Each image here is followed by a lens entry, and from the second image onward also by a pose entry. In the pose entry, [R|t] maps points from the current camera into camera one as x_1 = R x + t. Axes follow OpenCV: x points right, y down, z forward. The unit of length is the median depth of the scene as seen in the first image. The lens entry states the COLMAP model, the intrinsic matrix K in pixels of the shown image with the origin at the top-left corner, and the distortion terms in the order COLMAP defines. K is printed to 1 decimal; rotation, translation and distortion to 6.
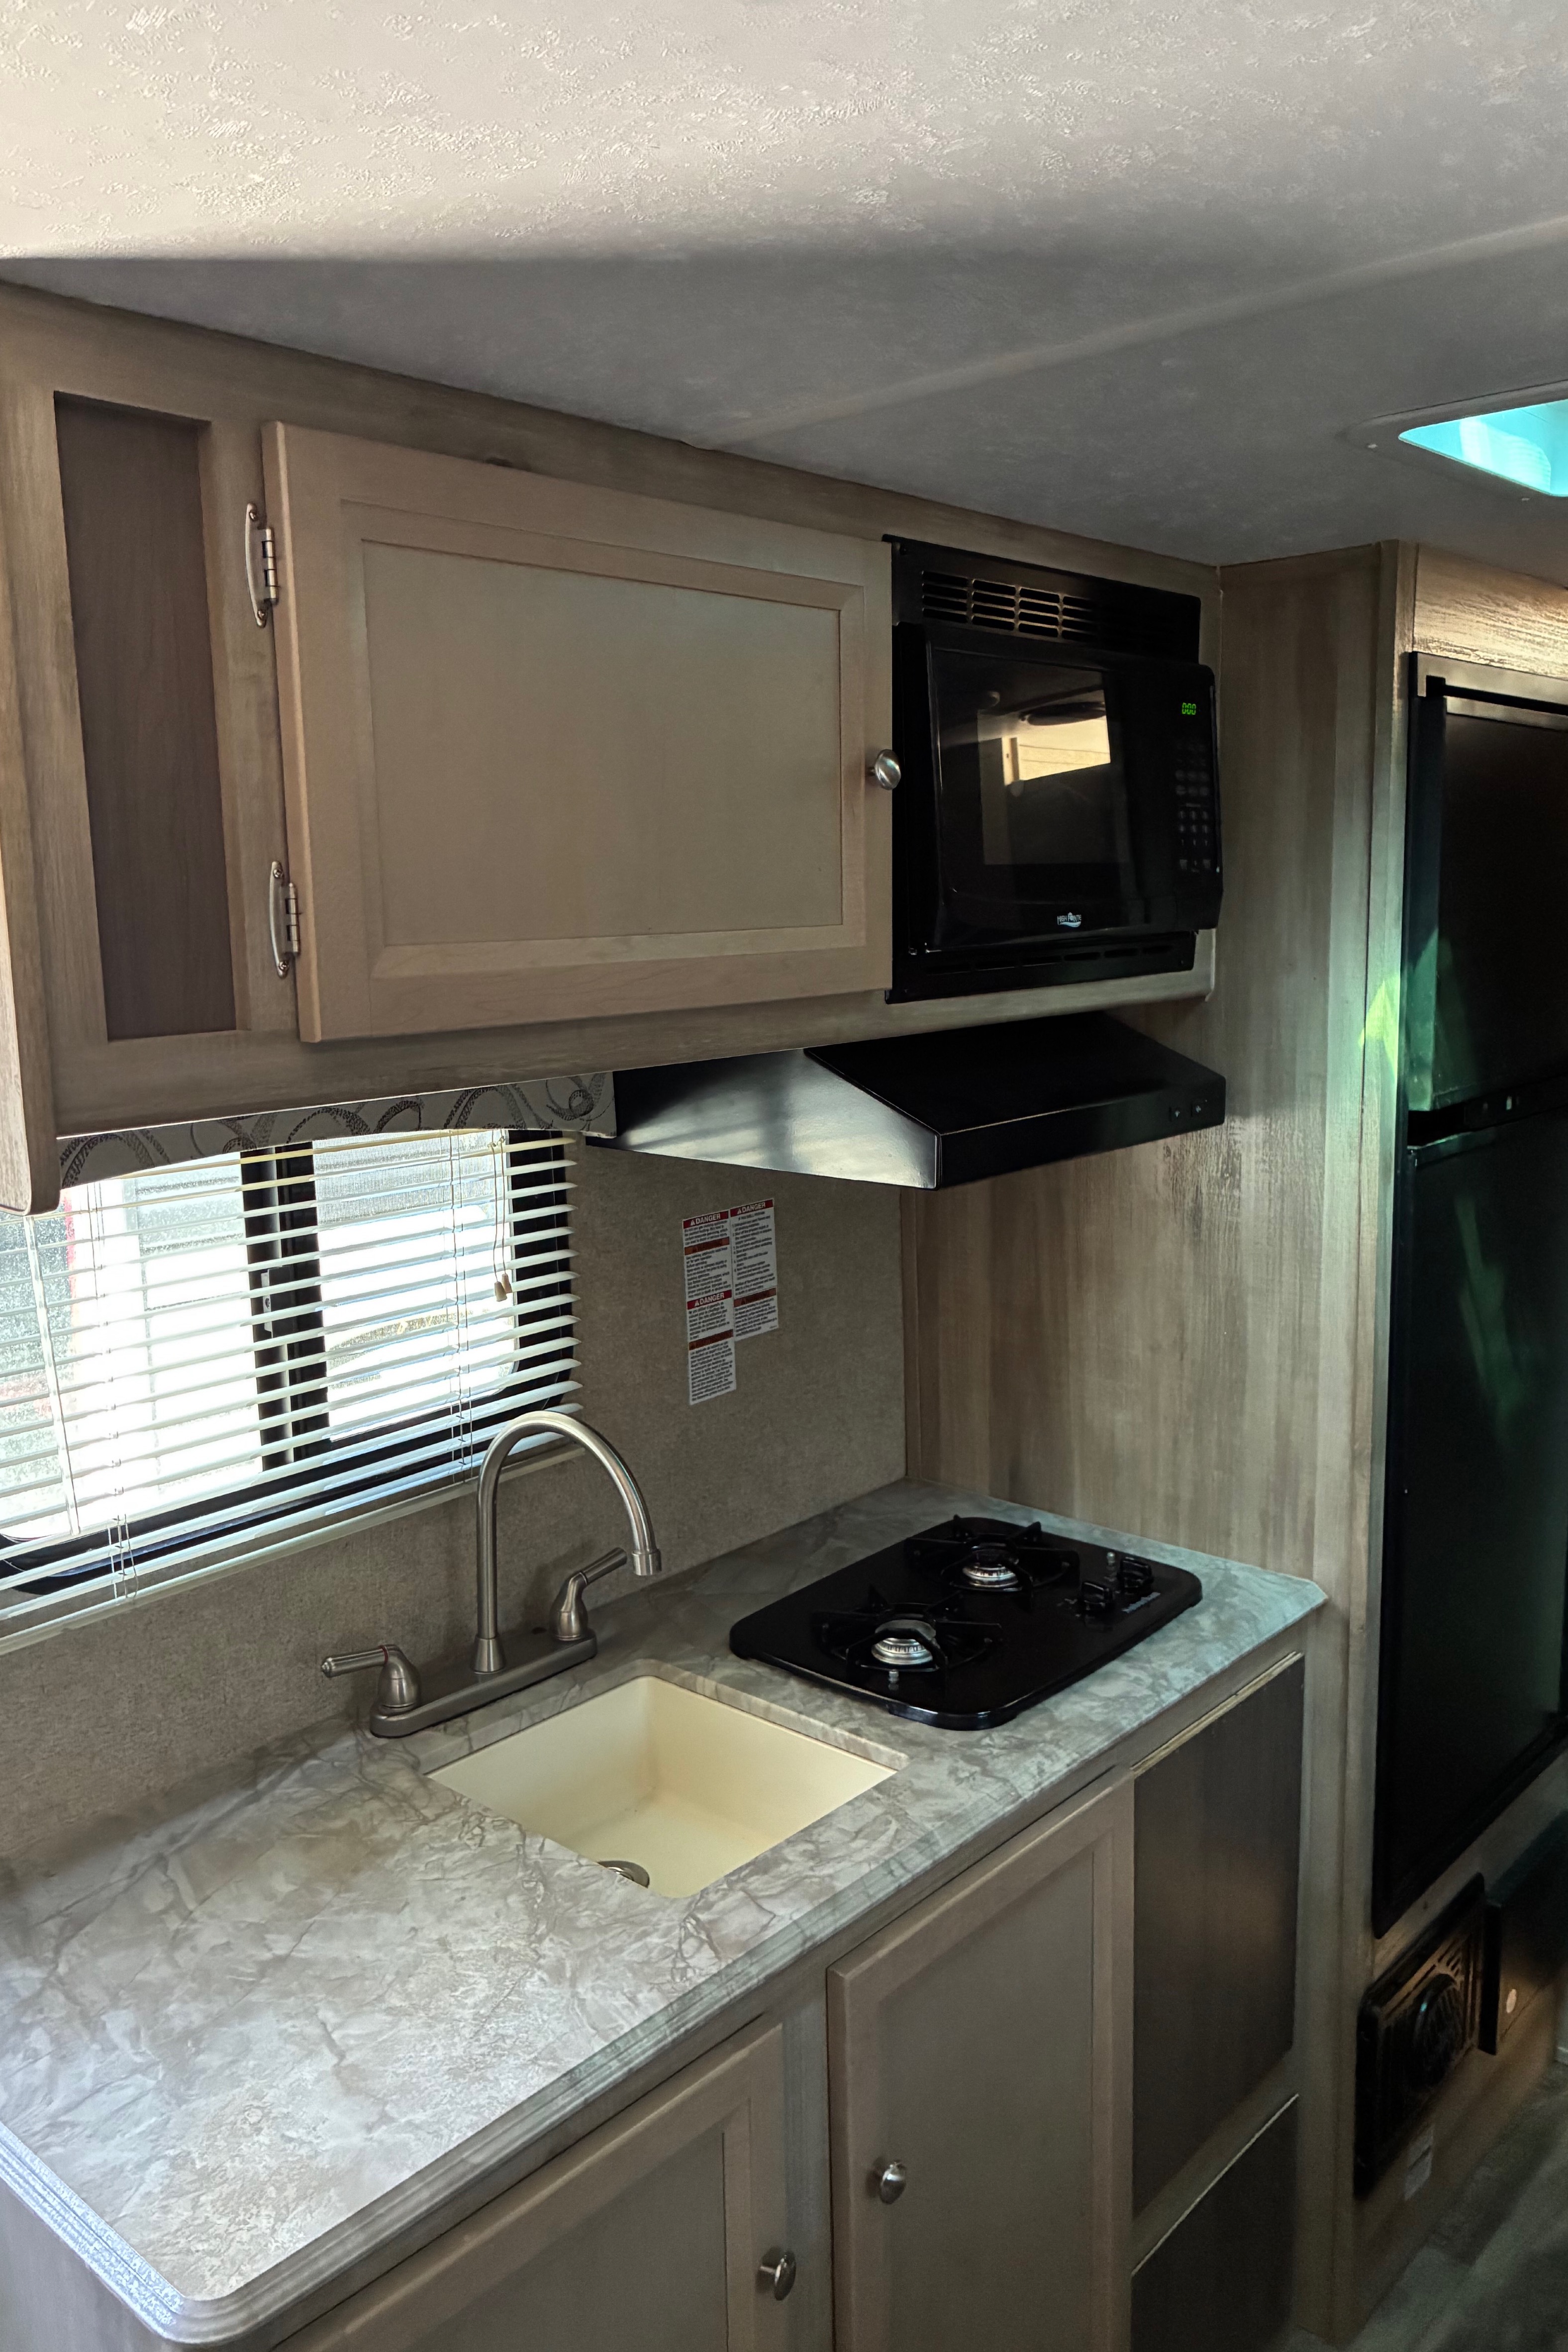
lens RADIAL K [[1795.9, 0, 783.8], [0, 1795.9, 1169.0], [0, 0, 1]] dist [0.046071, -0.069441]
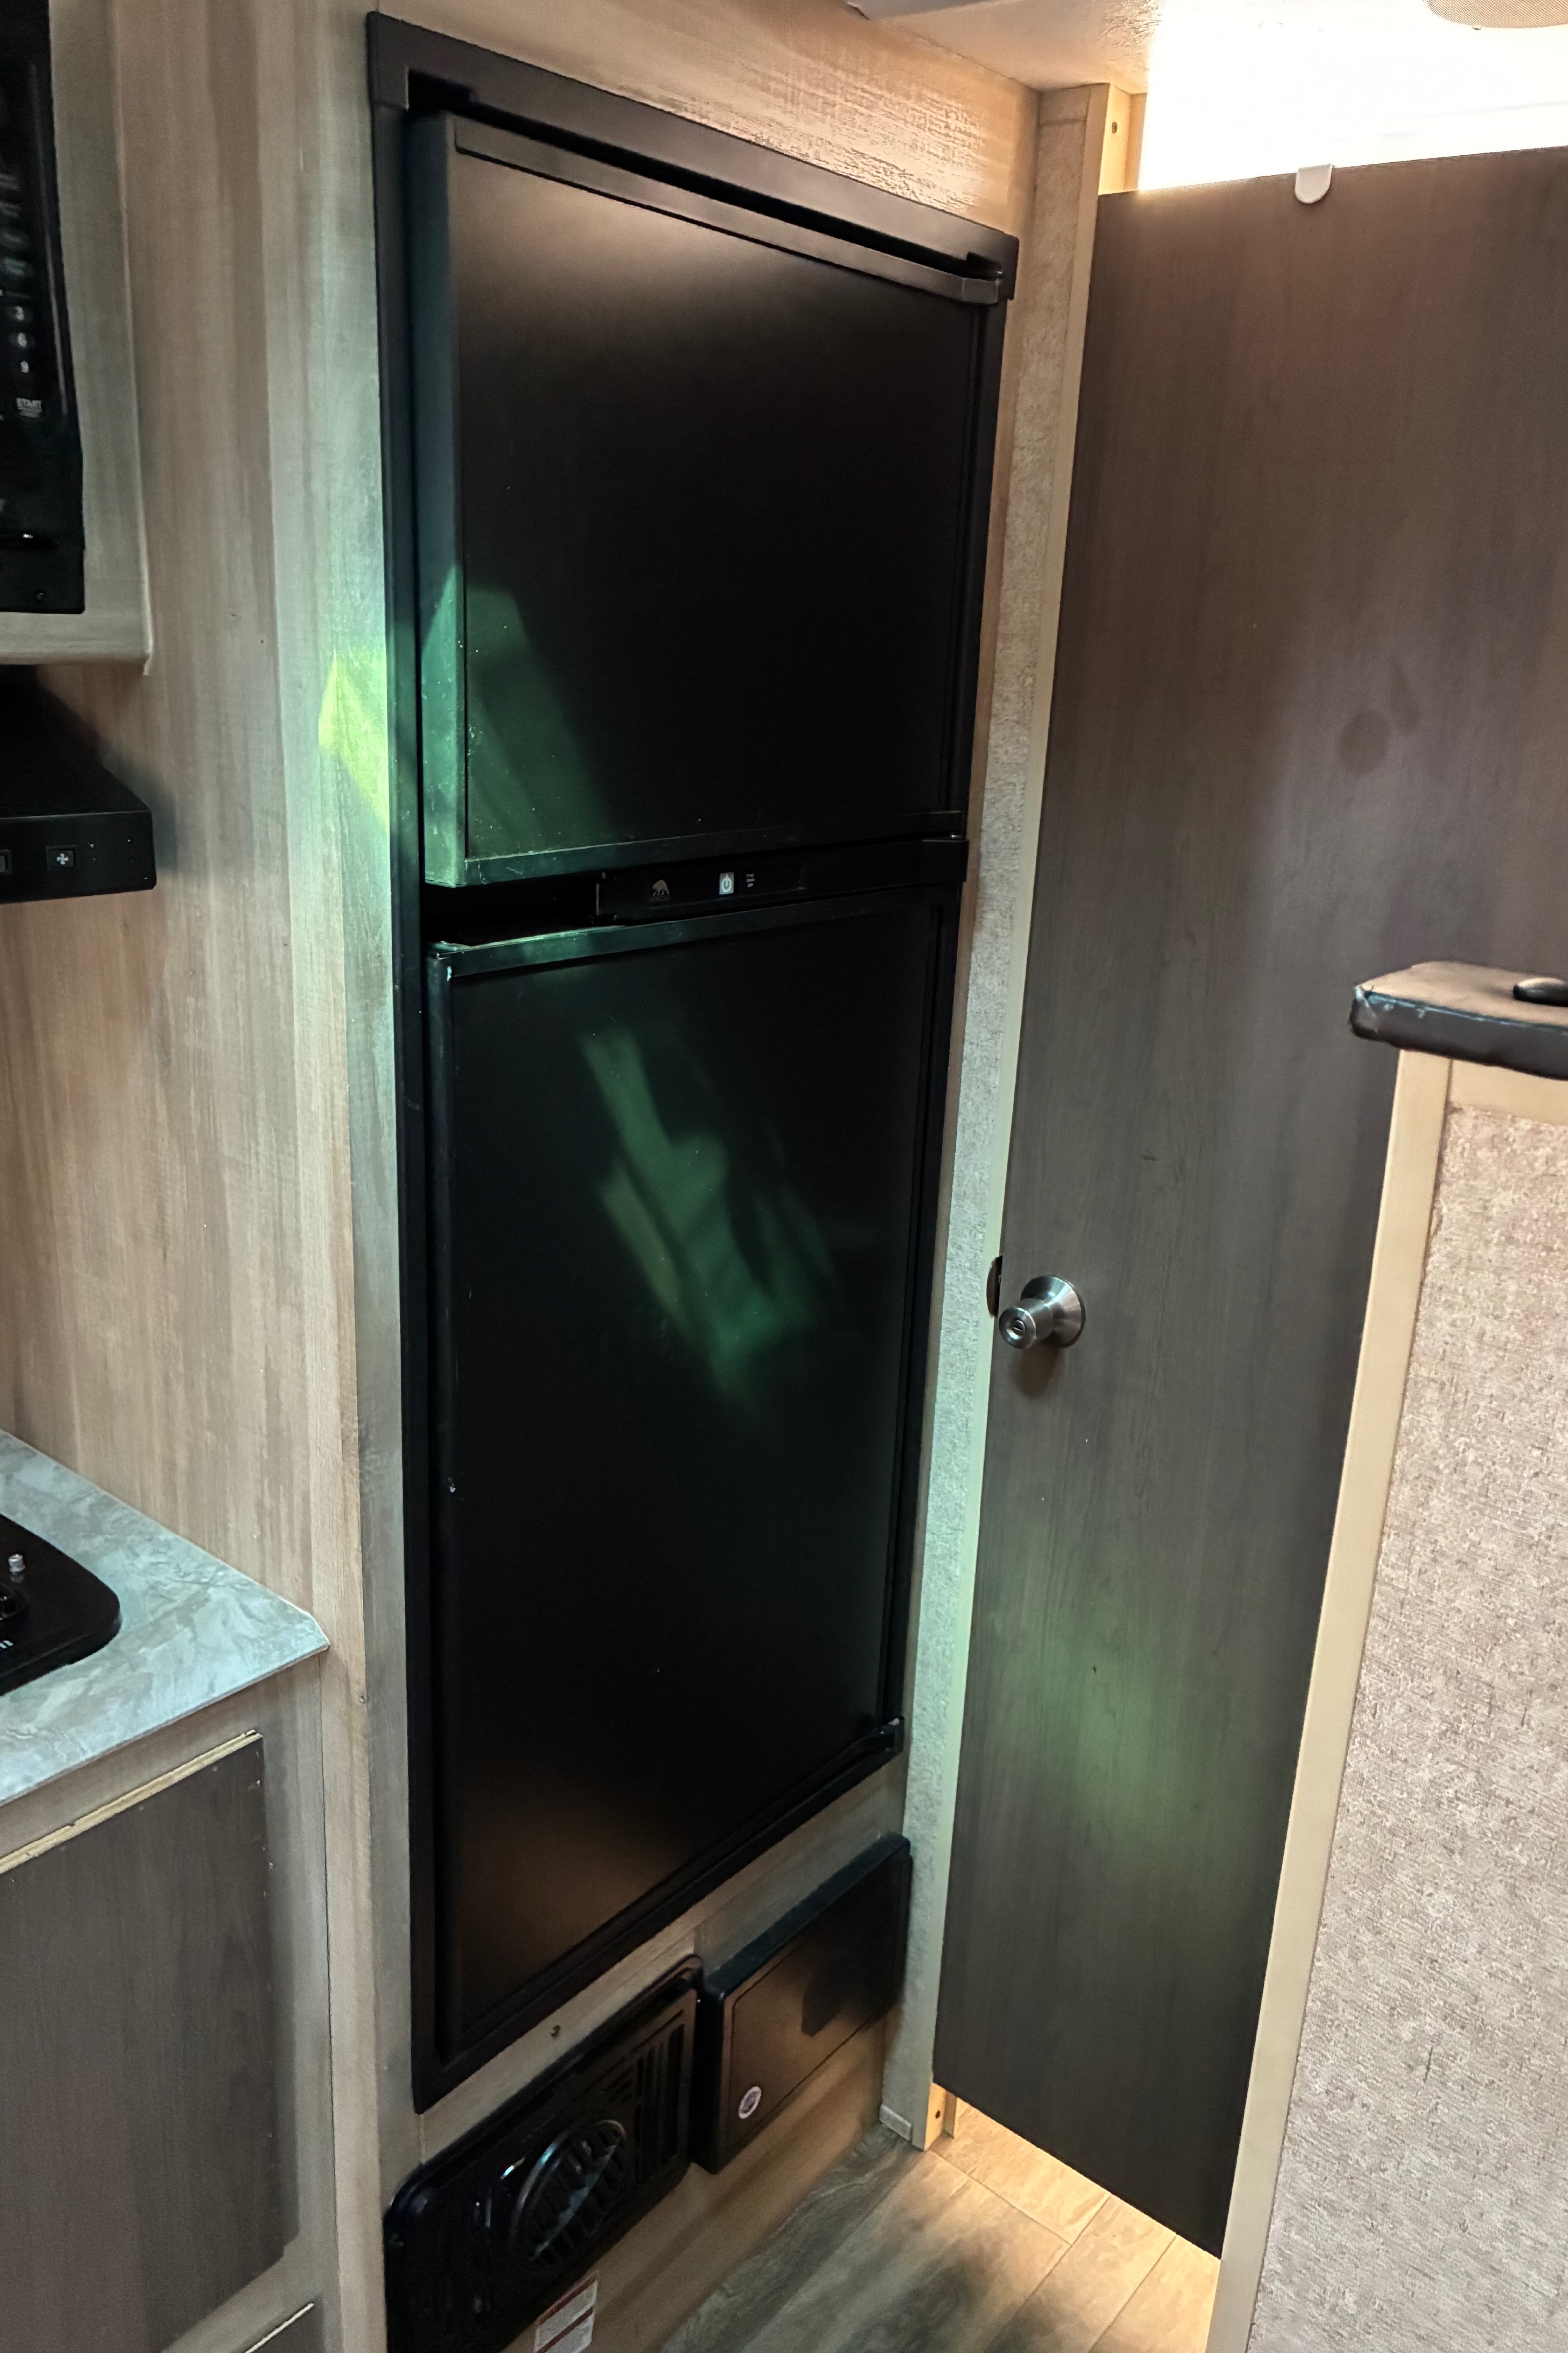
lens RADIAL K [[1796.5, 0, 804.9], [0, 1796.5, 1175.0], [0, 0, 1]] dist [0.046071, -0.069441]
pose [[0.996059, 0.049781, 0.073399, 0.447817], [-0.059949, 0.987824, 0.143560, -0.031787], [-0.065358, -0.147395, 0.986916, 0.408219]]
